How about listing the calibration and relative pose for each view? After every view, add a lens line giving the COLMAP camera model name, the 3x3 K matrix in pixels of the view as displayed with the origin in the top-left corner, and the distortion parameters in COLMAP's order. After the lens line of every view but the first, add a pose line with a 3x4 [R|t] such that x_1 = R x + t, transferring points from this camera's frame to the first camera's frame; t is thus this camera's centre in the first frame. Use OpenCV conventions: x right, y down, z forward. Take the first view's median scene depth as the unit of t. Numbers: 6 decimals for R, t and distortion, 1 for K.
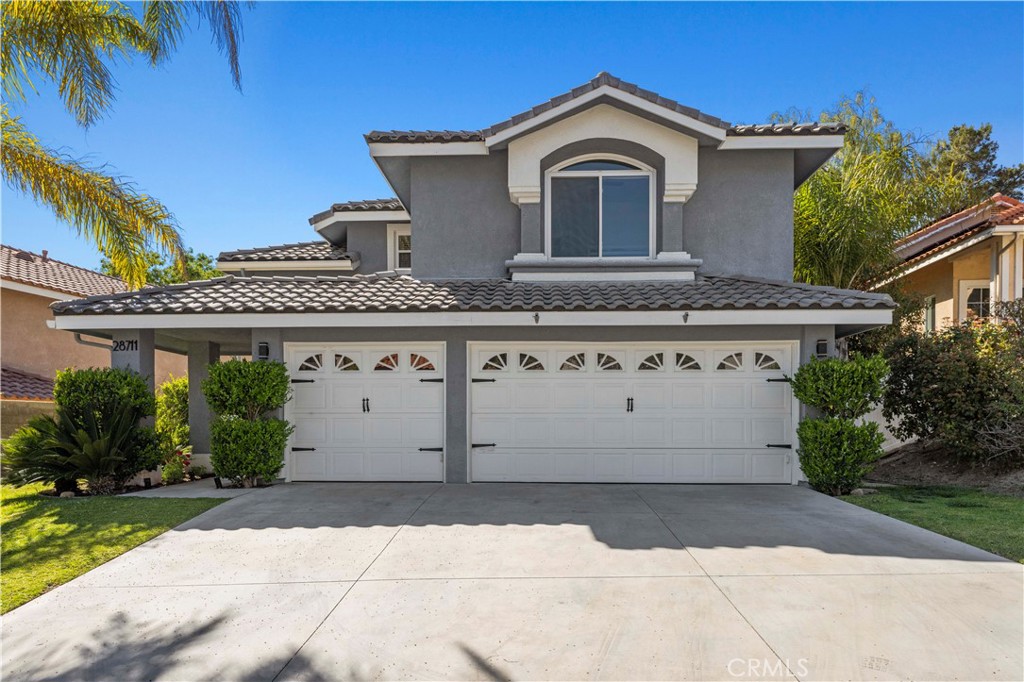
lens RADIAL K [[664.5, 0, 512.5], [0, 664.5, 440.4], [0, 0, 1]] dist [-0.000578, -0.001880]
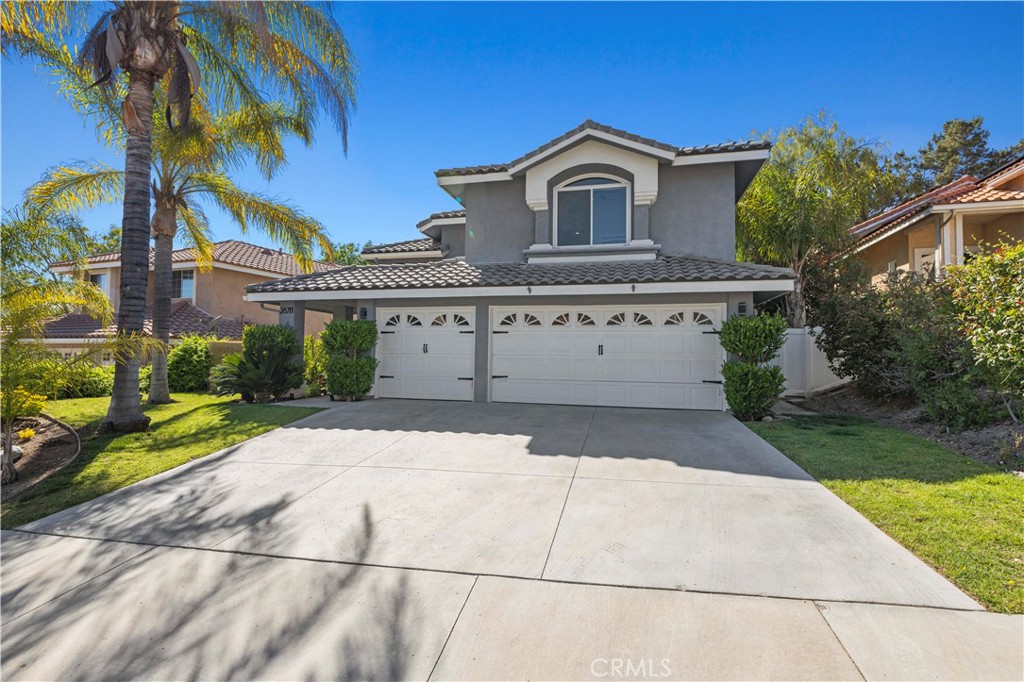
lens RADIAL K [[475.9, 0, 512.0], [0, 475.9, 341.0], [0, 0, 1]] dist [-0.001457, 0.000169]
pose [[0.979691, 0.004592, -0.200462, 0.185844], [-0.015531, 0.998472, -0.053032, -0.015450], [0.199913, 0.055068, 0.978265, -0.019032]]
